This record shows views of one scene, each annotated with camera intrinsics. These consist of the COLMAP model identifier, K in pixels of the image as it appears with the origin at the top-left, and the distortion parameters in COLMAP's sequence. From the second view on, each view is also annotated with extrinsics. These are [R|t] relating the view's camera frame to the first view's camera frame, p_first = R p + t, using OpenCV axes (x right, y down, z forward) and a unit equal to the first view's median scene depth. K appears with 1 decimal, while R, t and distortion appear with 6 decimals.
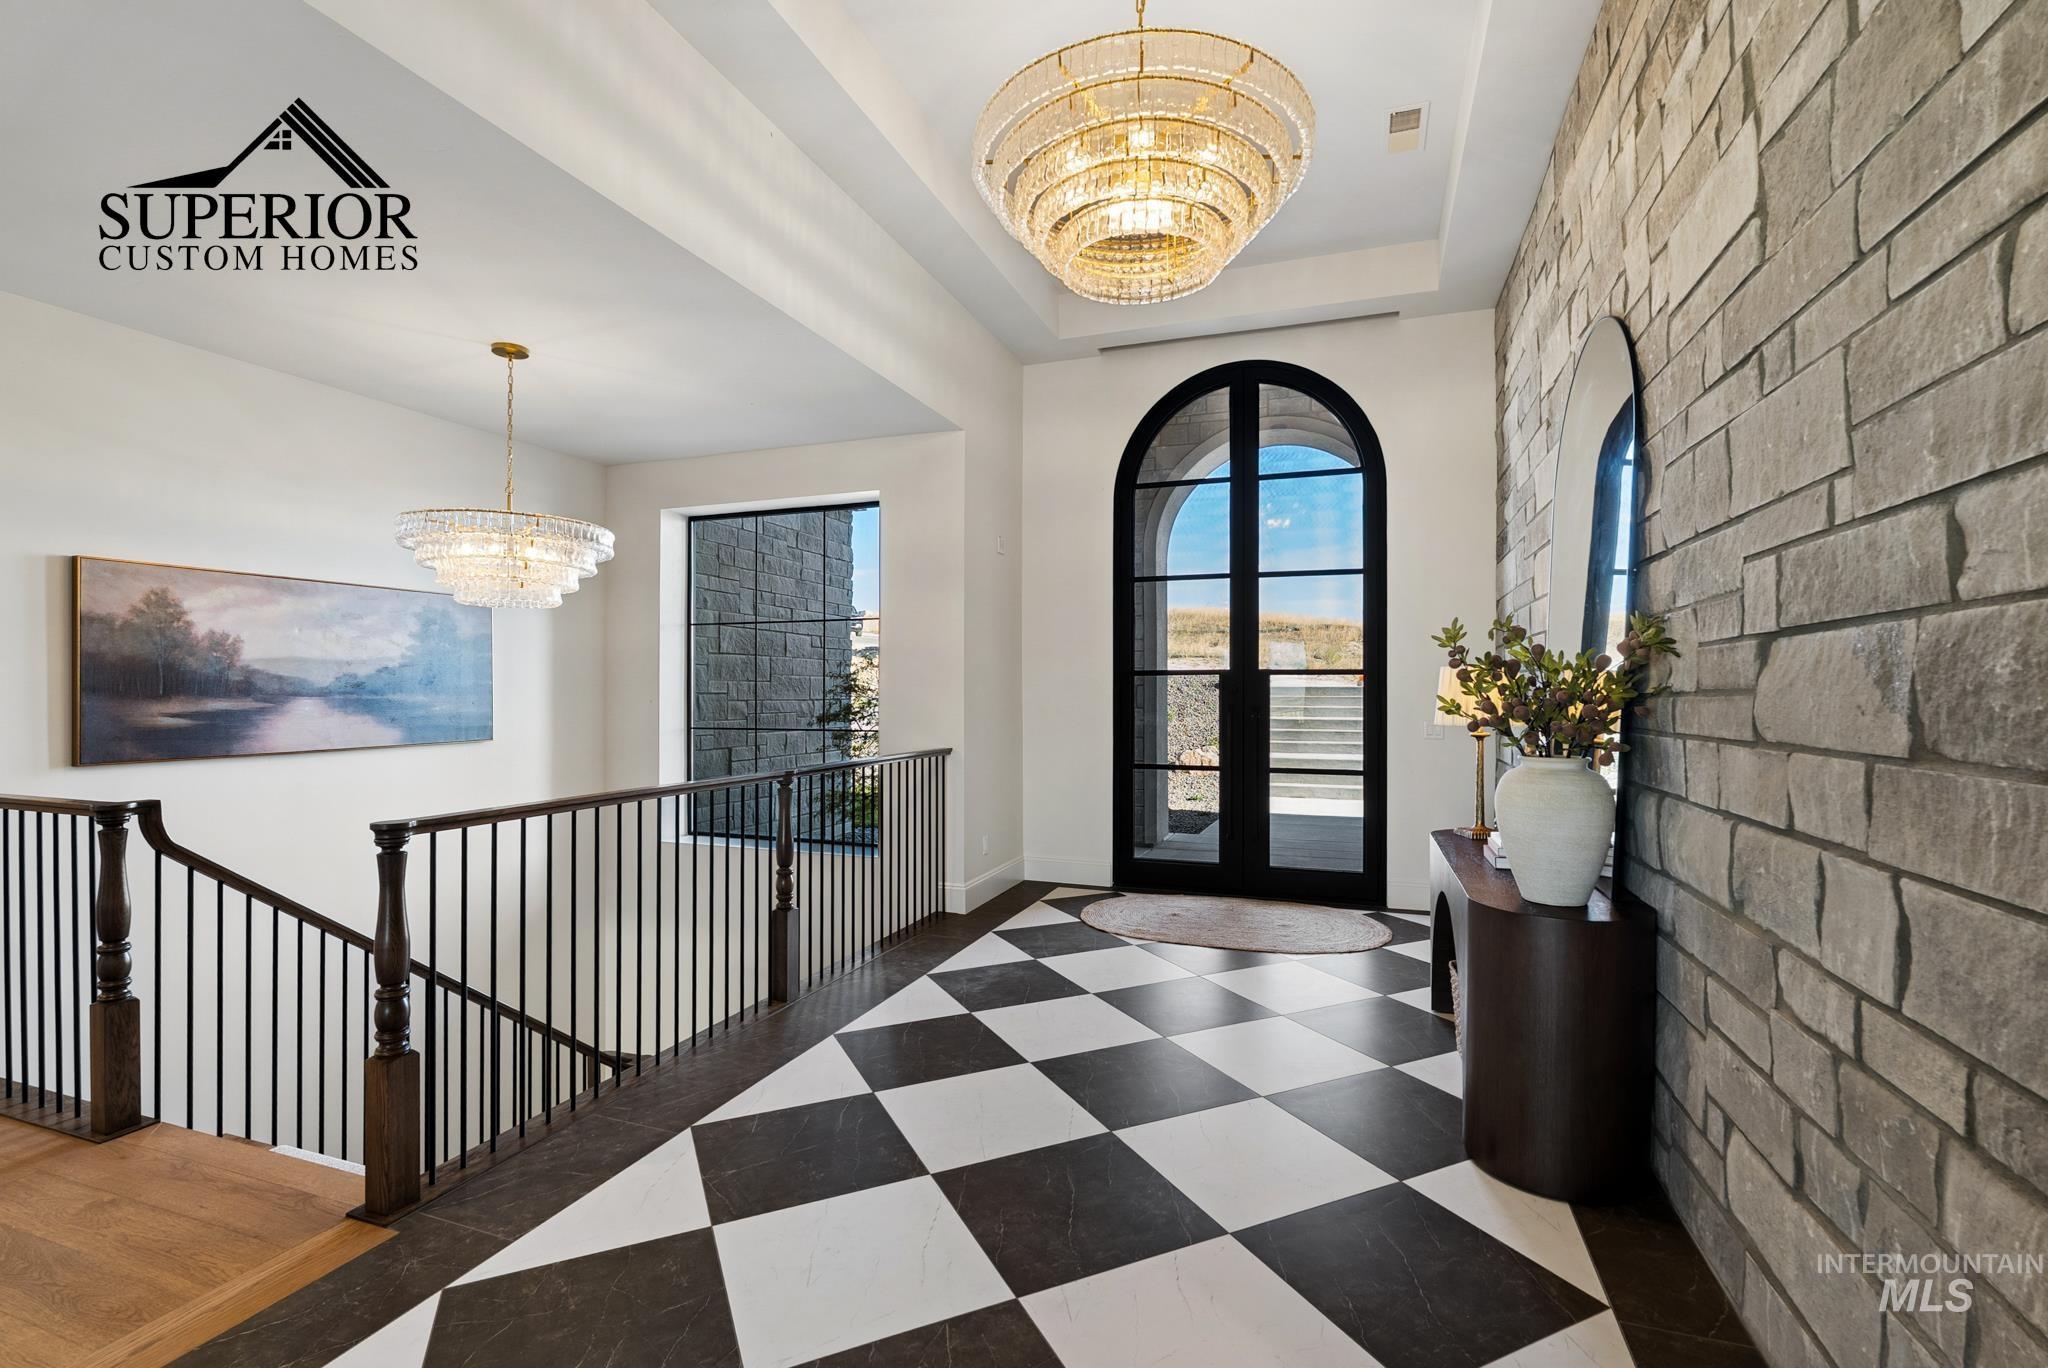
lens RADIAL K [[936.3, 0, 1024.0], [0, 936.3, 684.0], [0, 0, 1]] dist [0.000471, 0.000043]
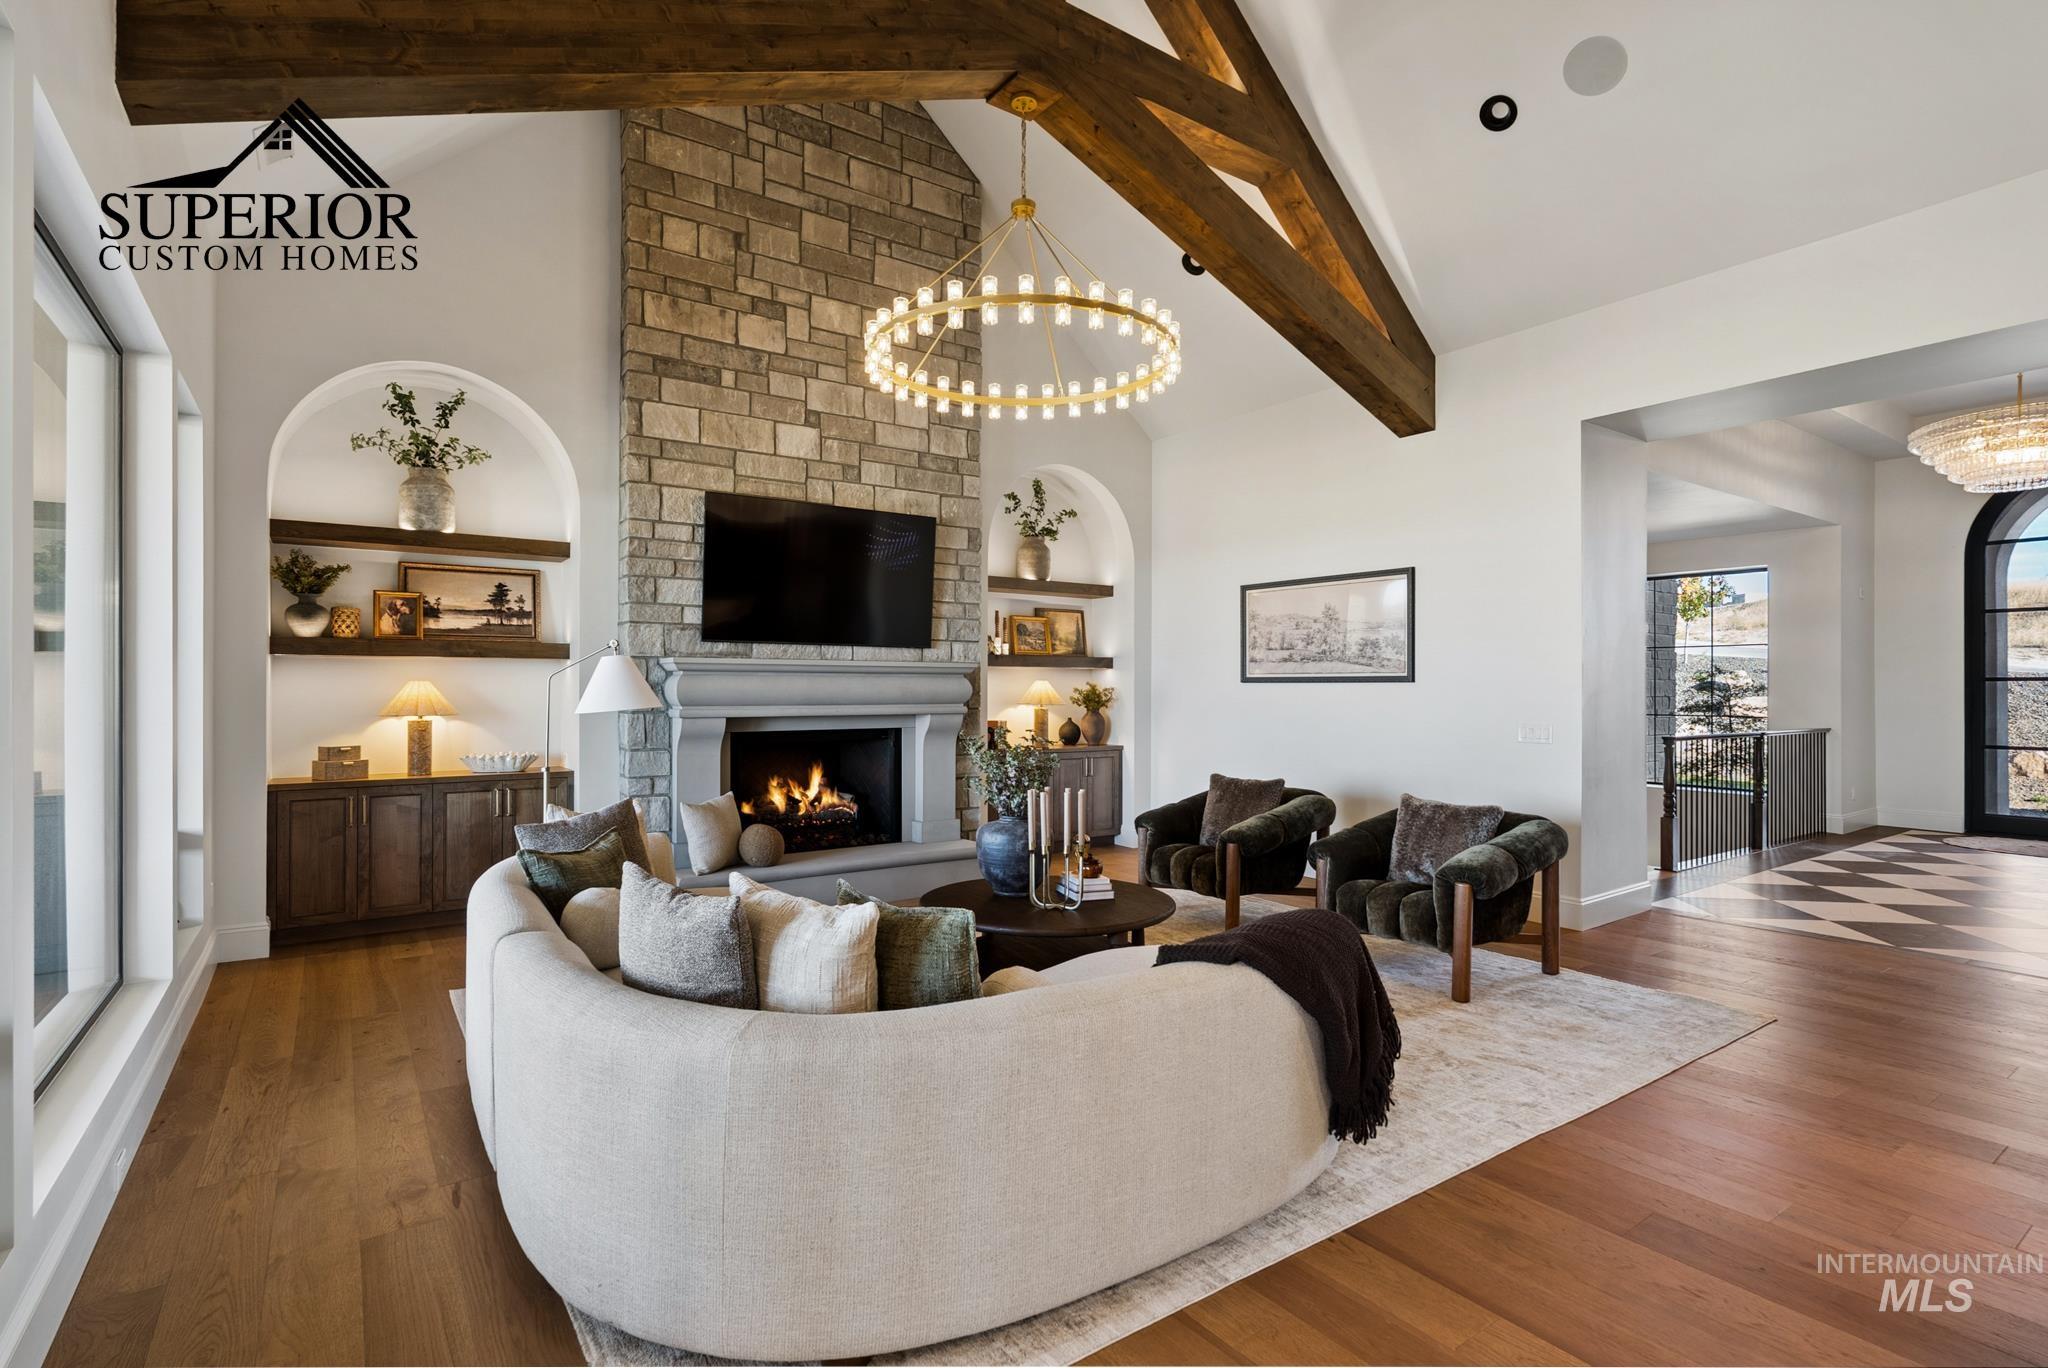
lens RADIAL K [[983.7, 0, 1024.0], [0, 983.7, 684.0], [0, 0, 1]] dist [-0.003049, -0.000543]
pose [[0.825977, -0.000841, -0.563703, -0.251952], [0.000481, 1.000000, -0.000788, -0.006201], [0.563703, 0.000379, 0.825977, -1.058183]]
